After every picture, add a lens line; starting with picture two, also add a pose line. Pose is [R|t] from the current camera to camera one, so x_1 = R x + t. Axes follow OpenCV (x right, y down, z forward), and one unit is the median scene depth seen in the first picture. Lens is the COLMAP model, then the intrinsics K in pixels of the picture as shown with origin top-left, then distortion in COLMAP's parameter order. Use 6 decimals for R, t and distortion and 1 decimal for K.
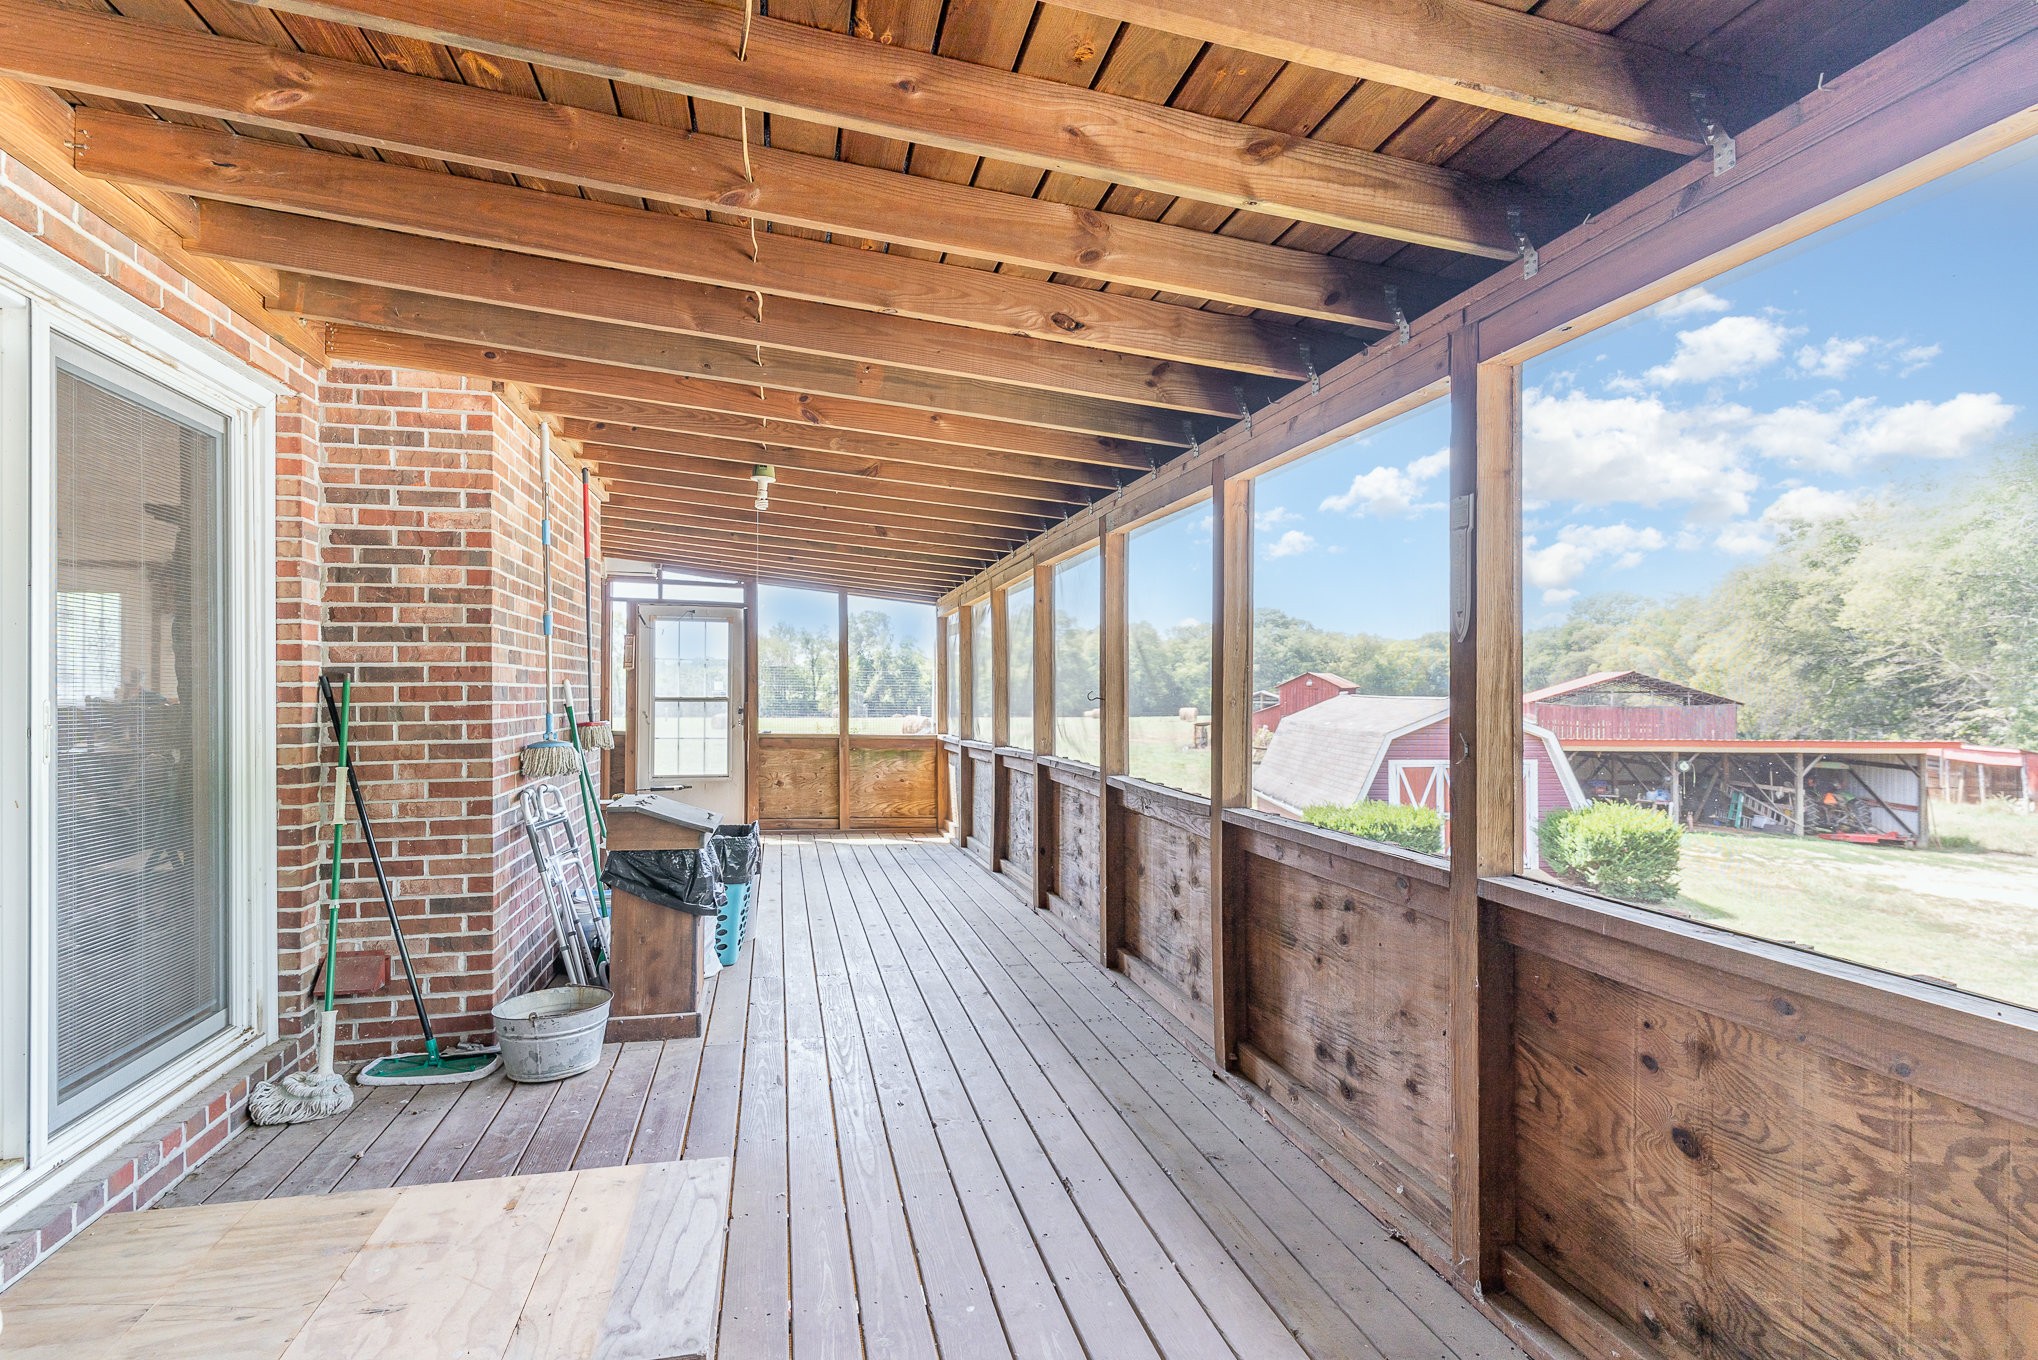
lens RADIAL K [[994.3, 0, 1017.4], [0, 994.3, 698.9], [0, 0, 1]] dist [-0.001176, 0.000339]
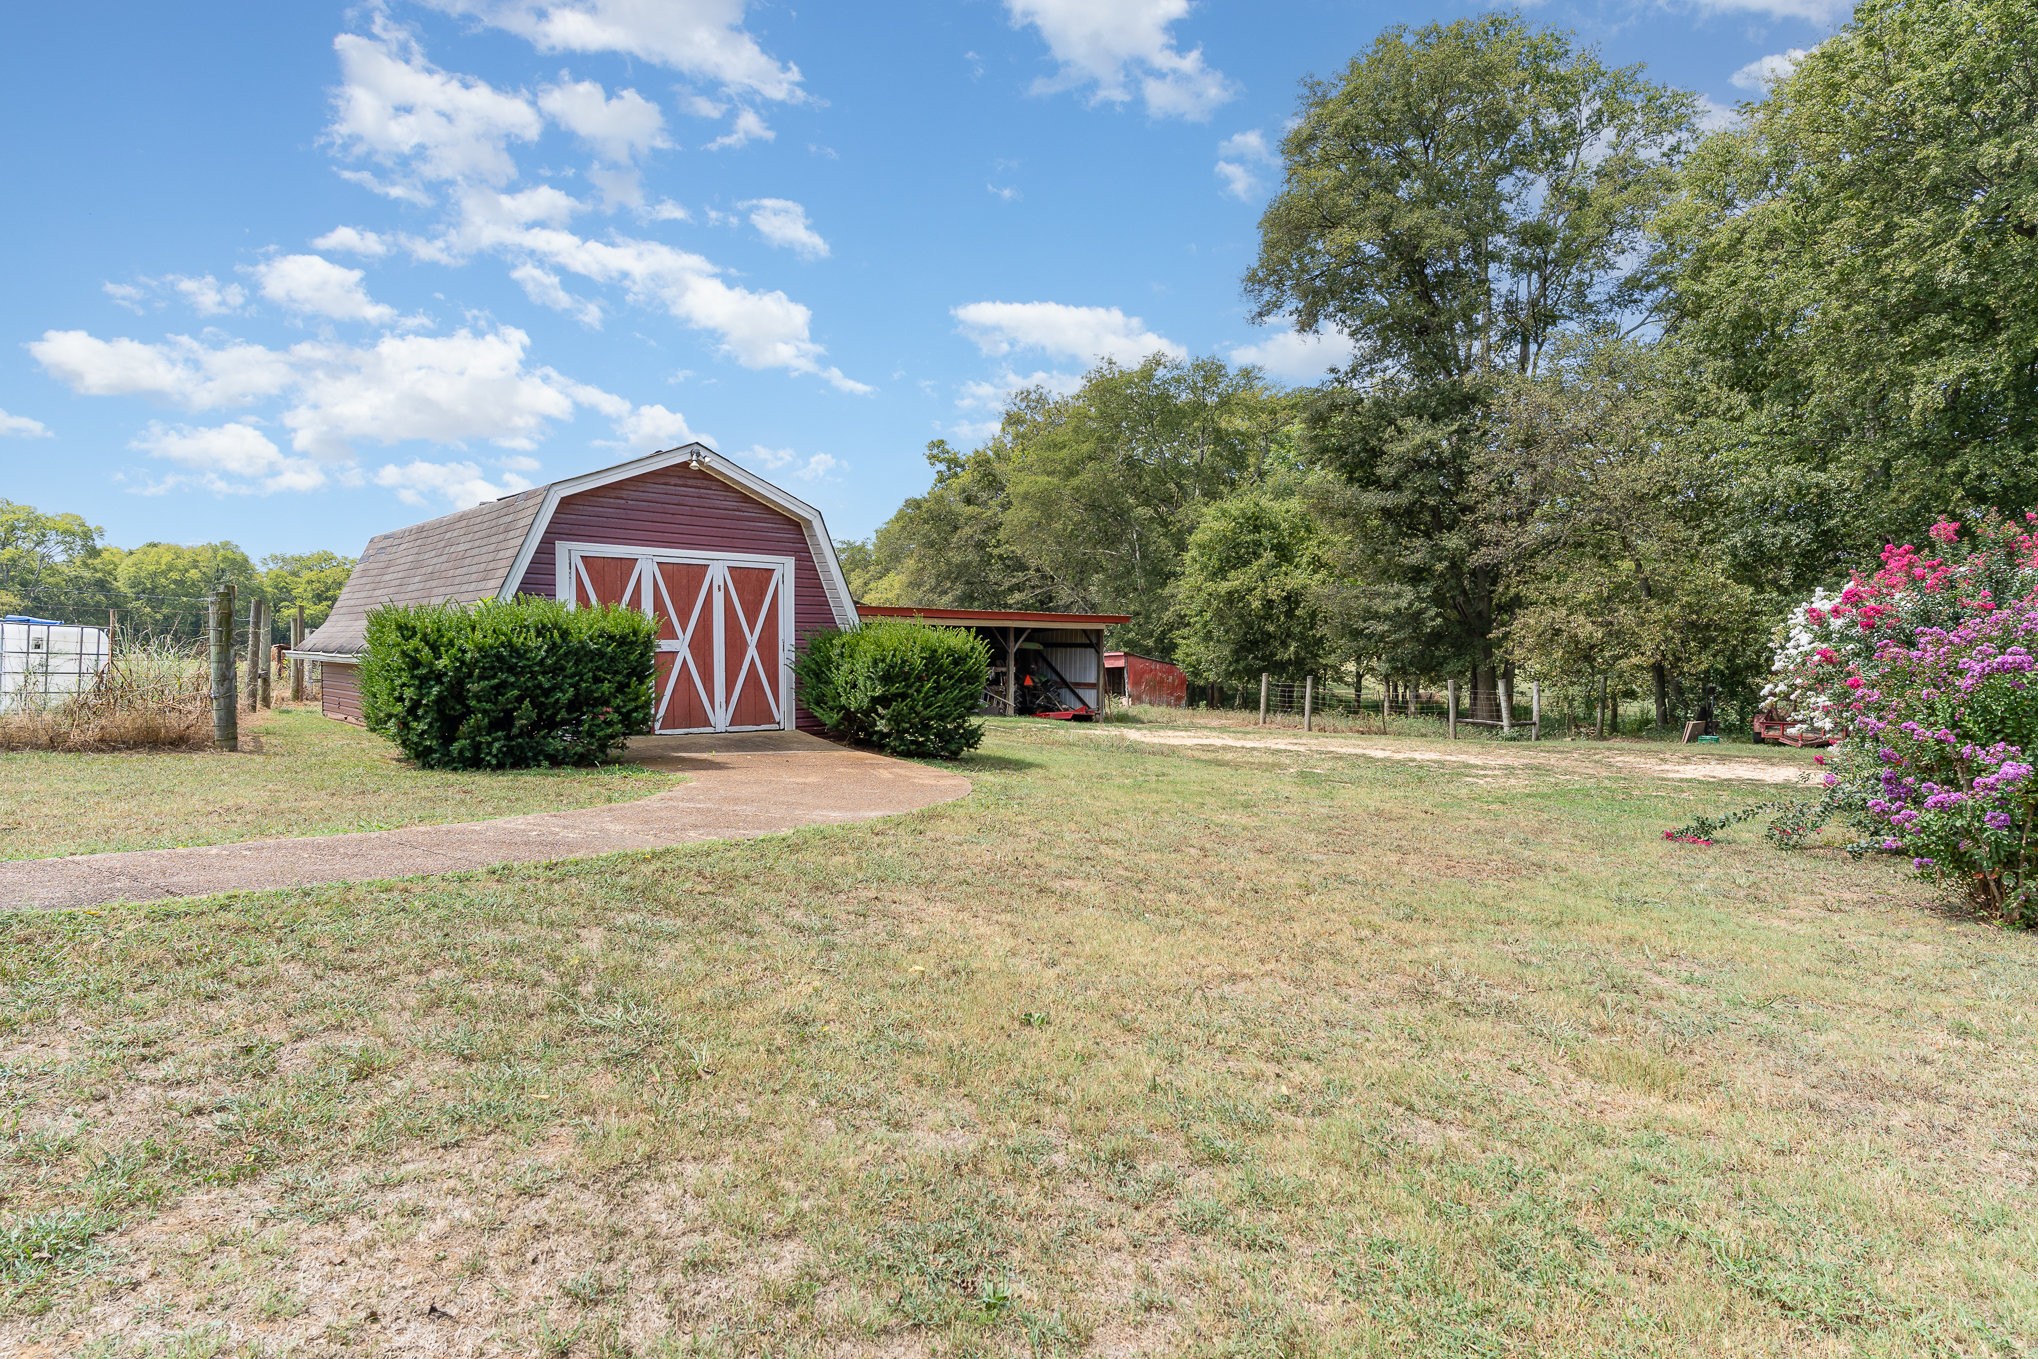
lens RADIAL K [[994.3, 0, 997.7], [0, 994.3, 665.0], [0, 0, 1]] dist [-0.001176, 0.000339]
pose [[0.722980, 0.006936, 0.690834, 0.129619], [0.006326, 0.999841, -0.016659, 0.104916], [-0.690840, 0.016415, 0.722821, 0.330227]]
